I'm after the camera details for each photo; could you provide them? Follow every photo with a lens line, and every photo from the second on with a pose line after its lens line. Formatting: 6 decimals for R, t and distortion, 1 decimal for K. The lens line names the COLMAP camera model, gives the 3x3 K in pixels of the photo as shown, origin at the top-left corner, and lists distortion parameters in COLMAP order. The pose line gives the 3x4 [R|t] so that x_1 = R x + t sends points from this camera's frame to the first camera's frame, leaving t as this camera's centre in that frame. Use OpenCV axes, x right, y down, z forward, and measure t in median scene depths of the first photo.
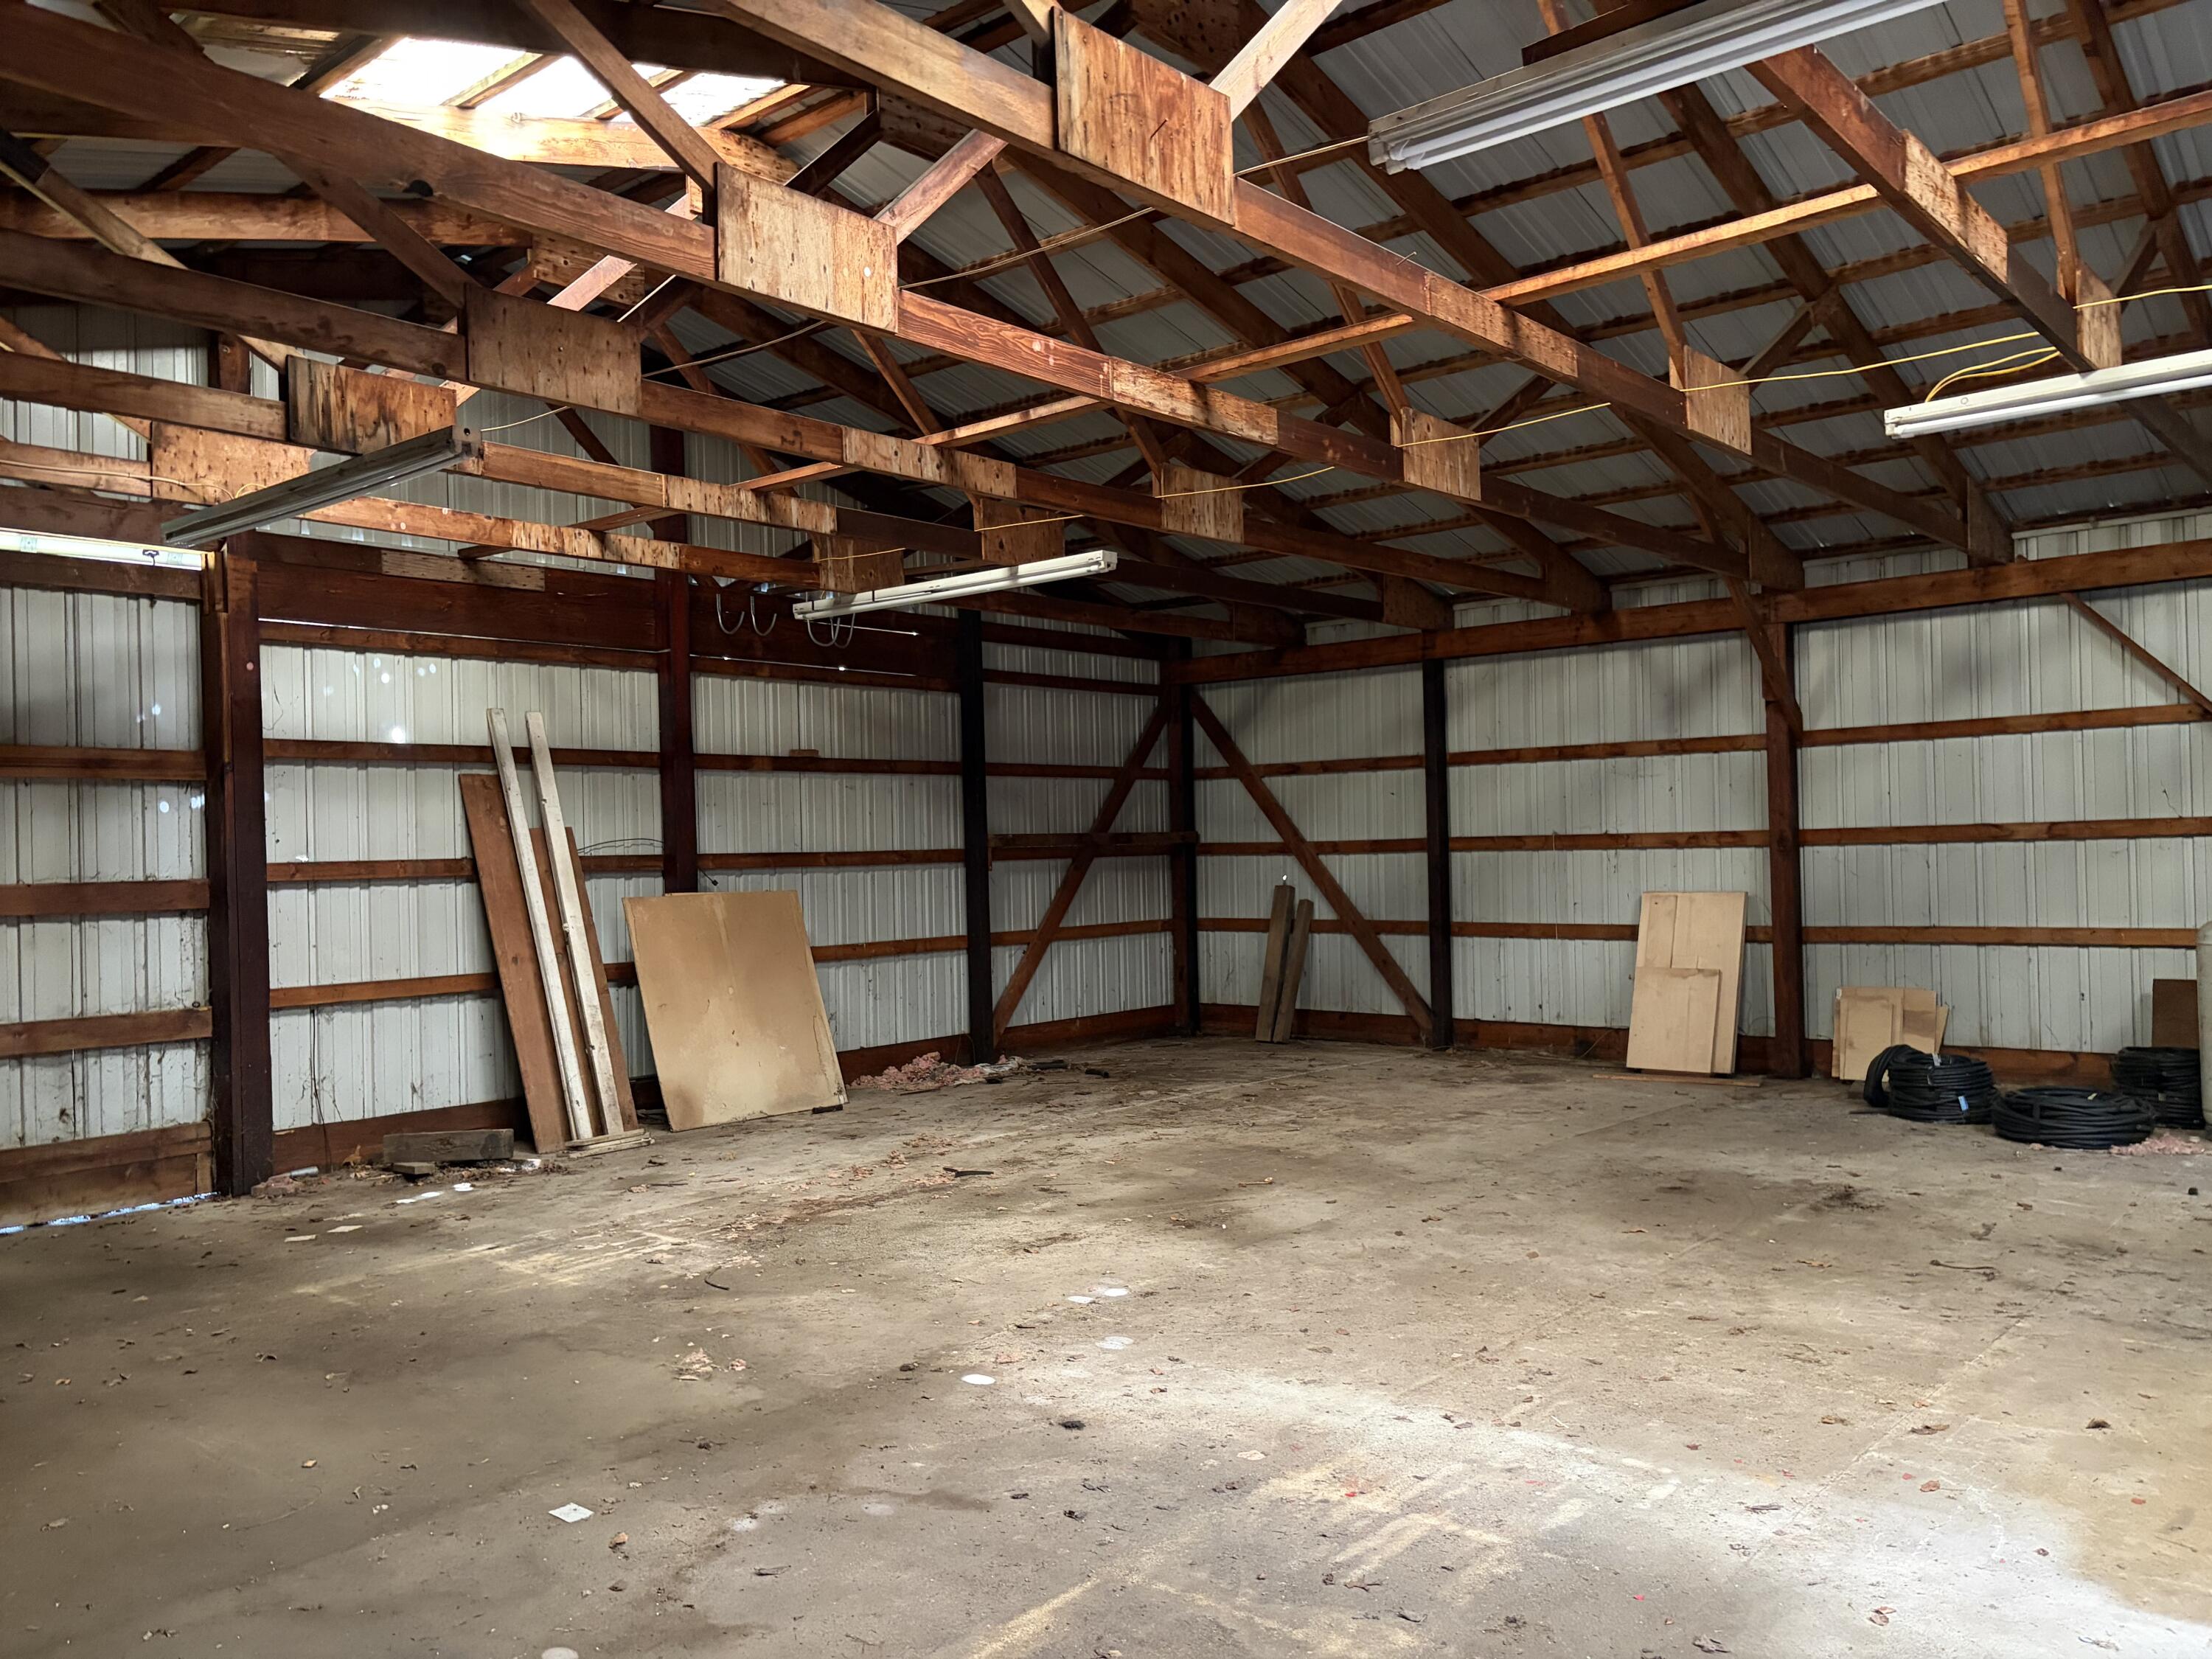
lens RADIAL K [[1697.1, 0, 1114.9], [0, 1697.1, 863.4], [0, 0, 1]] dist [0.027172, -0.006786]
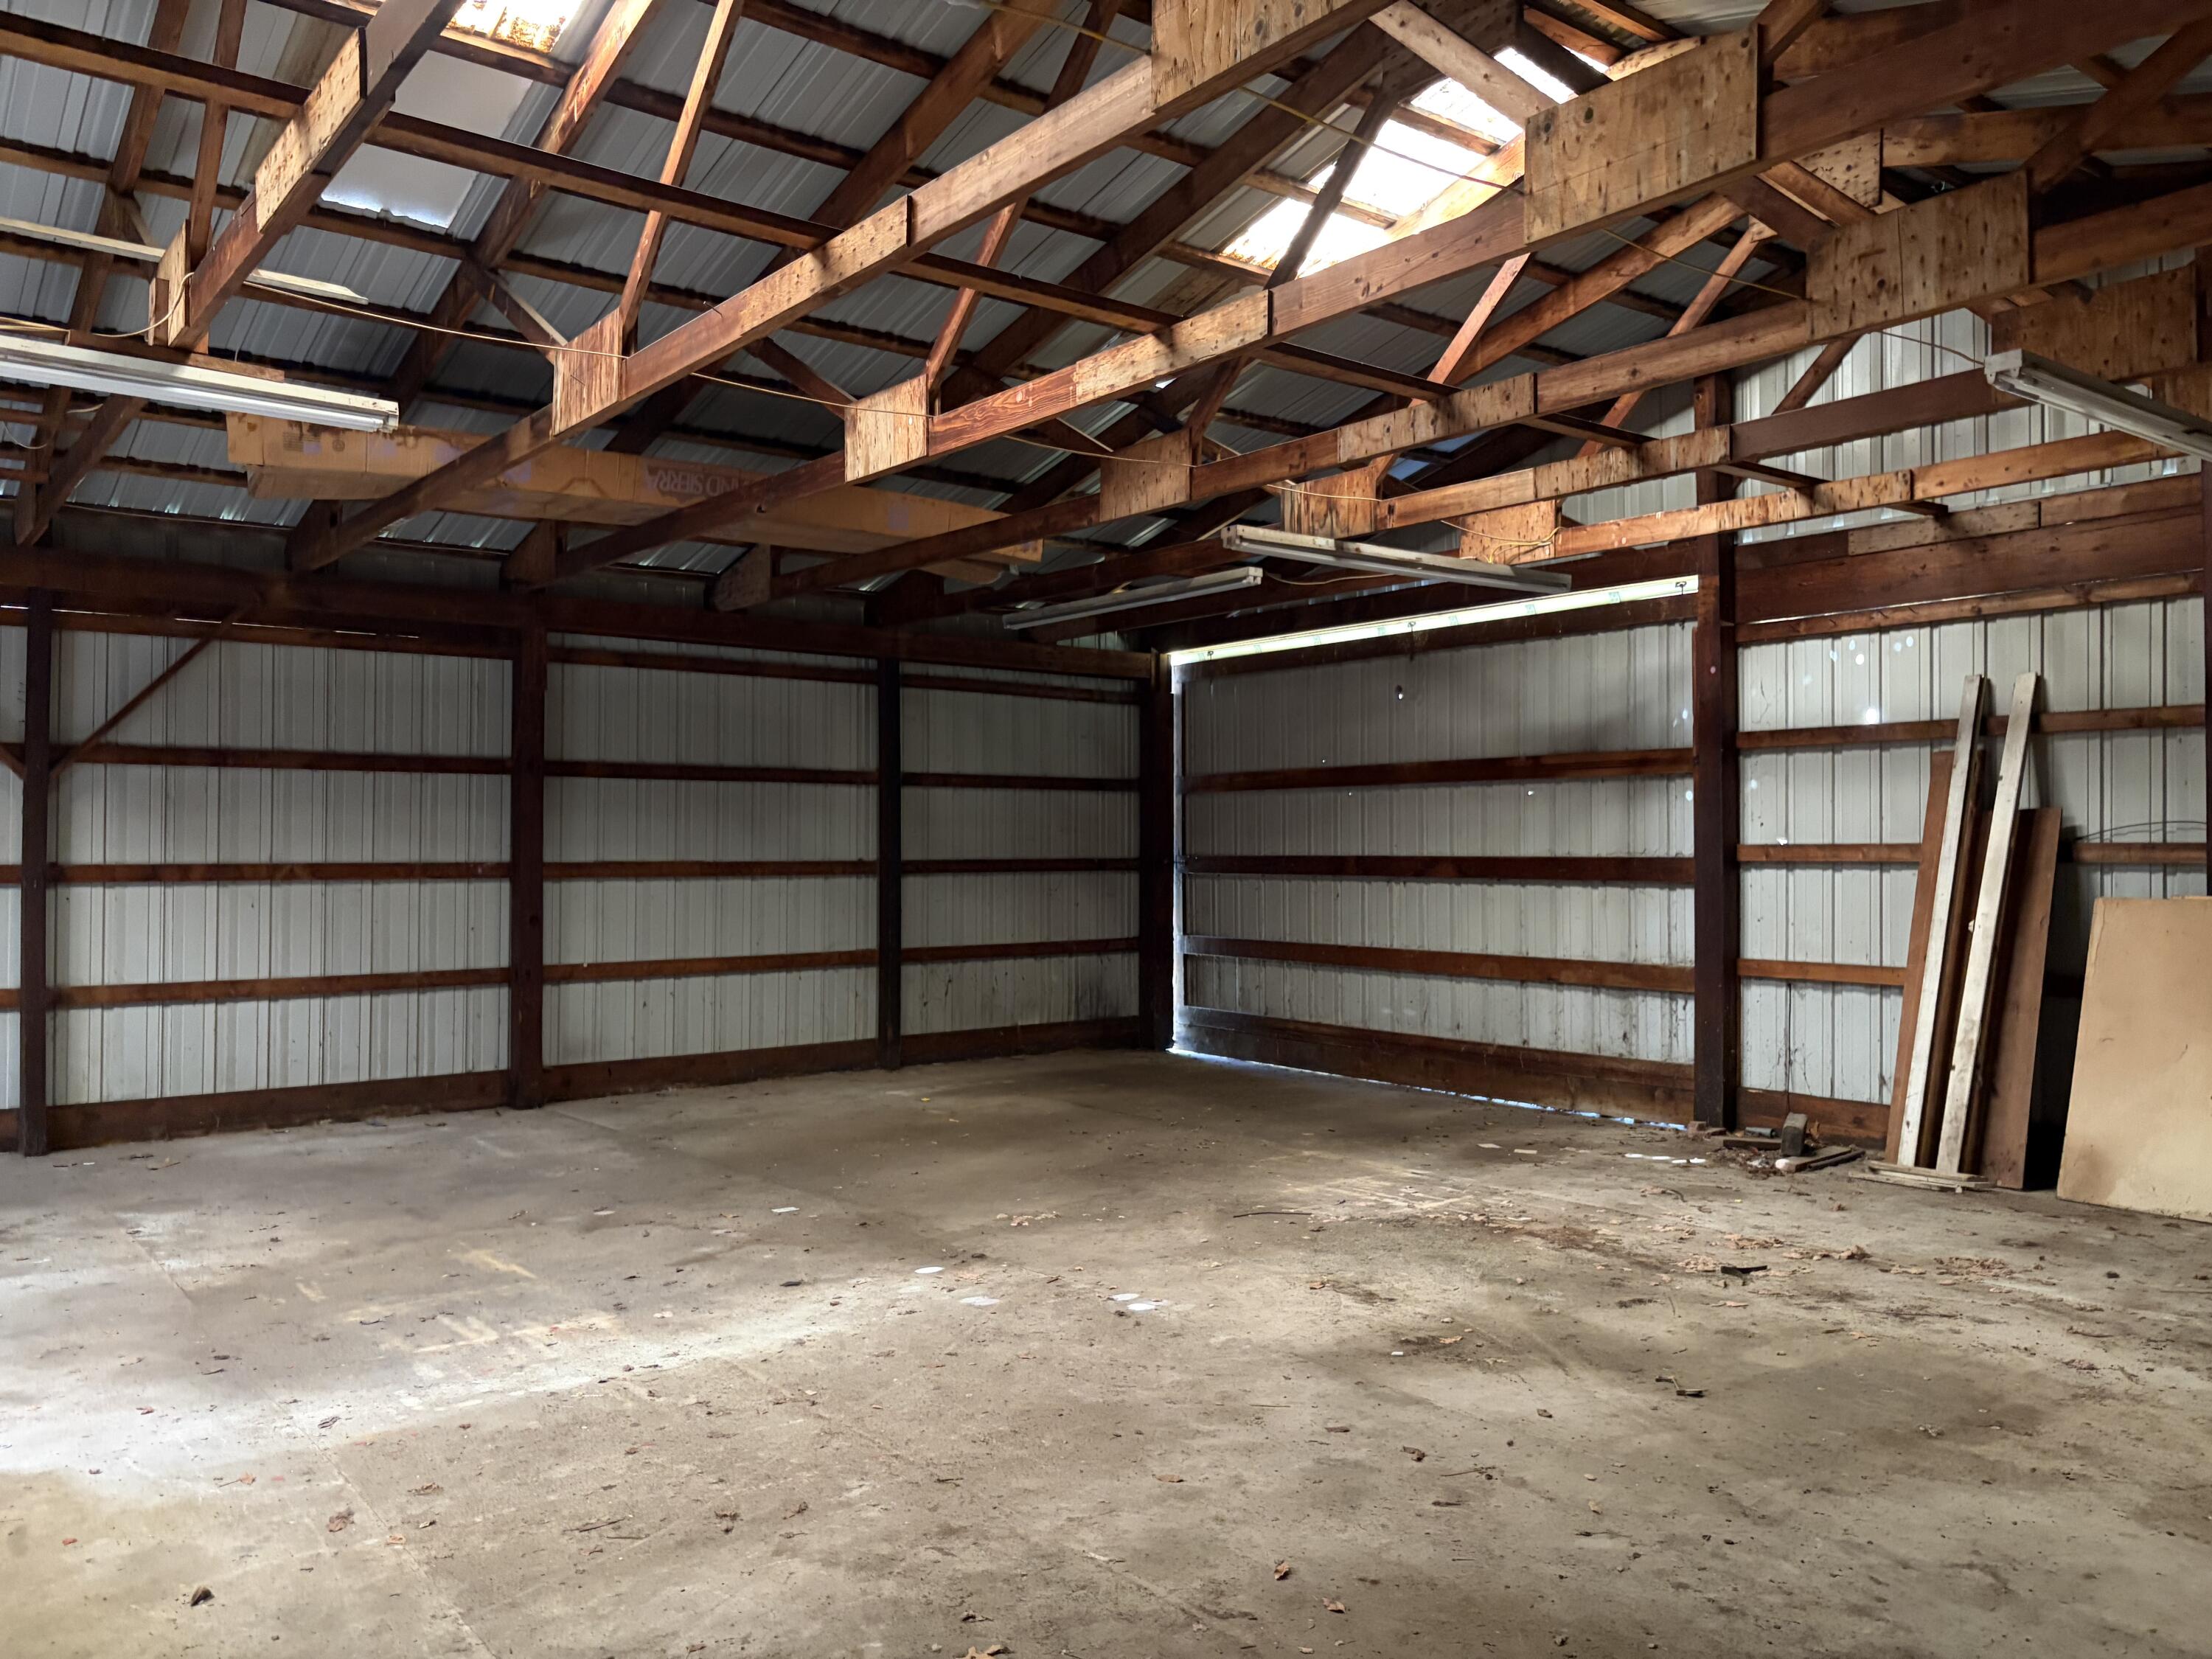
lens RADIAL K [[1667.9, 0, 1106.0], [0, 1667.9, 829.5], [0, 0, 1]] dist [0.027358, -0.025113]
pose [[-0.198336, 0.011020, -0.980072, 0.993727], [-0.003680, 0.999921, 0.011988, -0.032601], [0.980127, 0.005984, -0.198280, 1.241843]]
